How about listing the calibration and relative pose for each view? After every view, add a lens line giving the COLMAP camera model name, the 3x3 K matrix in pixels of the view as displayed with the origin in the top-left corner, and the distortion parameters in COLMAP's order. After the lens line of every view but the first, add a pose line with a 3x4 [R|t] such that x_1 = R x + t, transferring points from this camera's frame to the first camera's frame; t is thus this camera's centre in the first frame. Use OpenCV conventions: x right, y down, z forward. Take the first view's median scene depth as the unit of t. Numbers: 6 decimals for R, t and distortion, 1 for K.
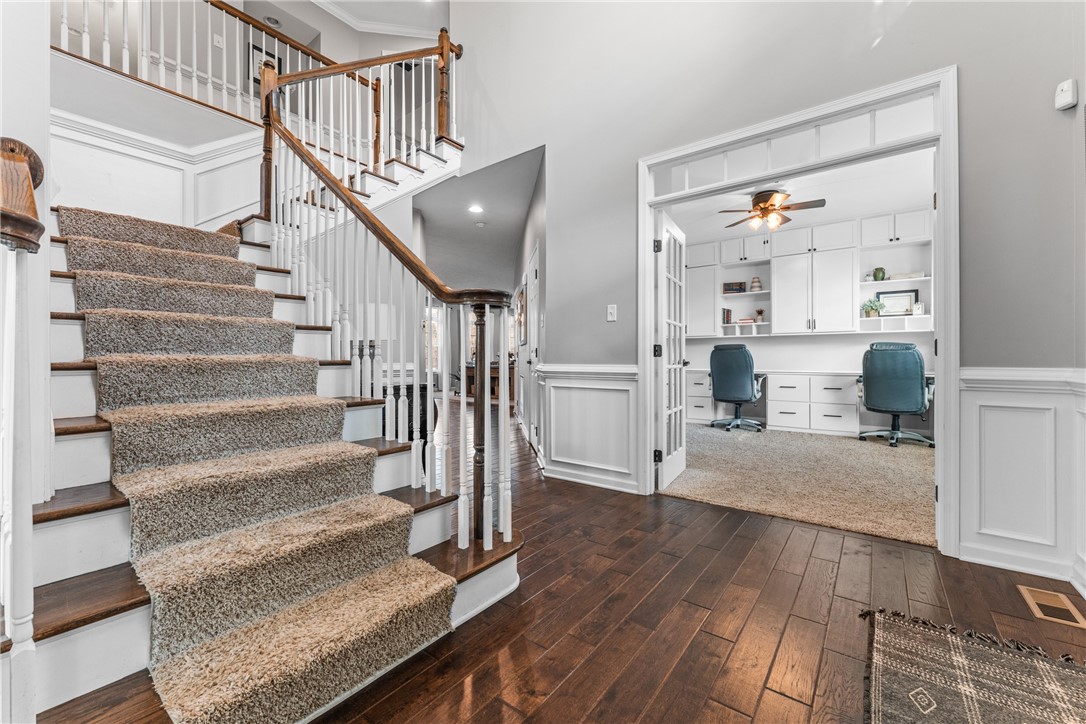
lens RADIAL K [[437.2, 0, 543.0], [0, 437.2, 362.0], [0, 0, 1]] dist [-0.000980, -0.000109]
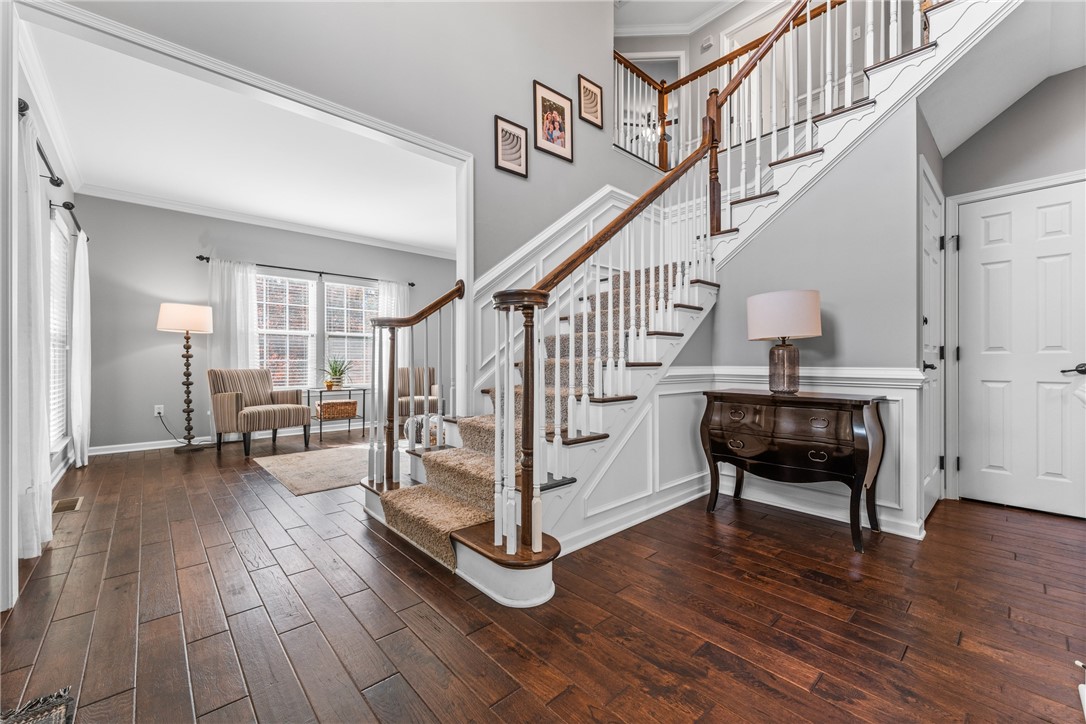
lens RADIAL K [[437.2, 0, 543.0], [0, 437.2, 362.0], [0, 0, 1]] dist [-0.000980, -0.000109]
pose [[-0.178168, 0.001493, -0.983999, 0.492185], [-0.006449, 0.999976, 0.002685, -0.003278], [0.983979, 0.006824, -0.178154, 0.726727]]
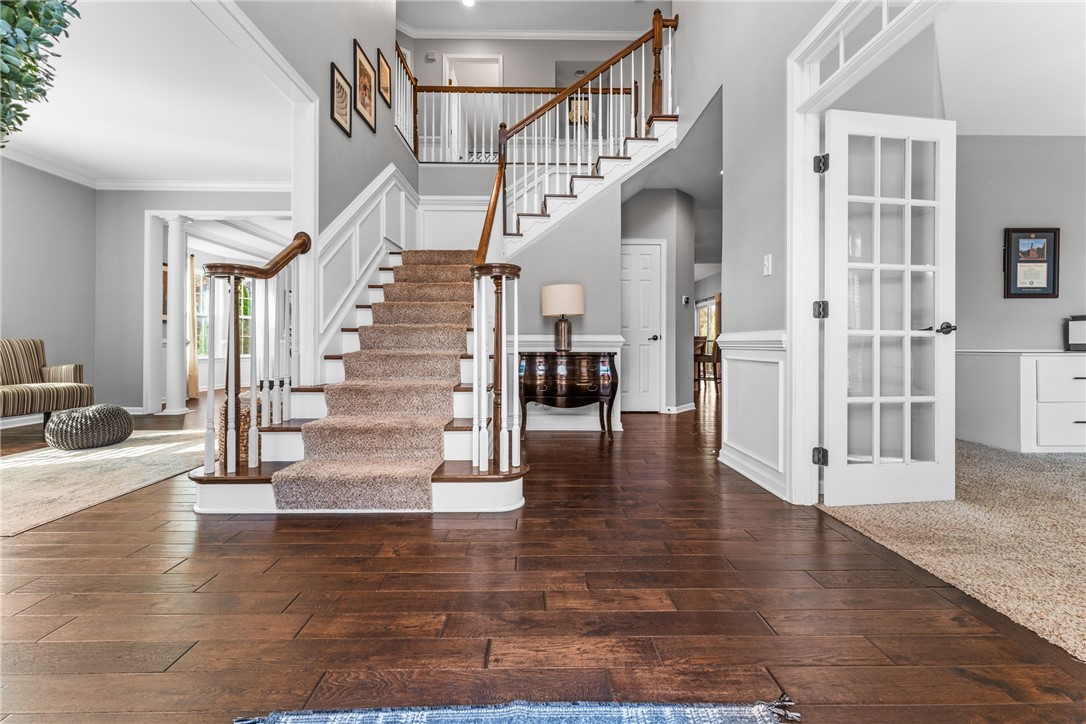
lens RADIAL K [[440.6, 0, 544.0], [0, 440.6, 345.5], [0, 0, 1]] dist [0.001172, -0.000010]
pose [[0.623306, 0.004422, -0.781966, 0.548784], [-0.008729, 0.999961, -0.001303, 0.038855], [0.781930, 0.007638, 0.623320, 0.194173]]
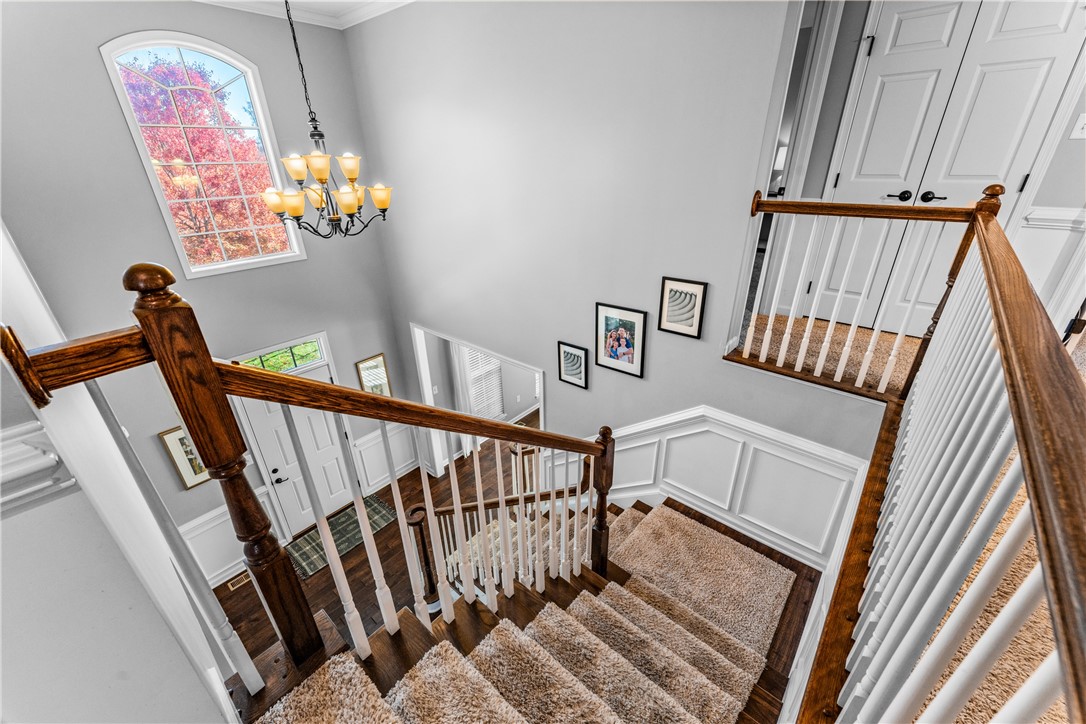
lens RADIAL K [[437.2, 0, 543.0], [0, 437.2, 362.0], [0, 0, 1]] dist [-0.000980, -0.000109]
pose [[-0.997875, -0.026244, 0.059641, -0.531591], [0.001025, 0.908868, 0.417083, -1.032235], [-0.065152, 0.416258, -0.906909, 1.552996]]
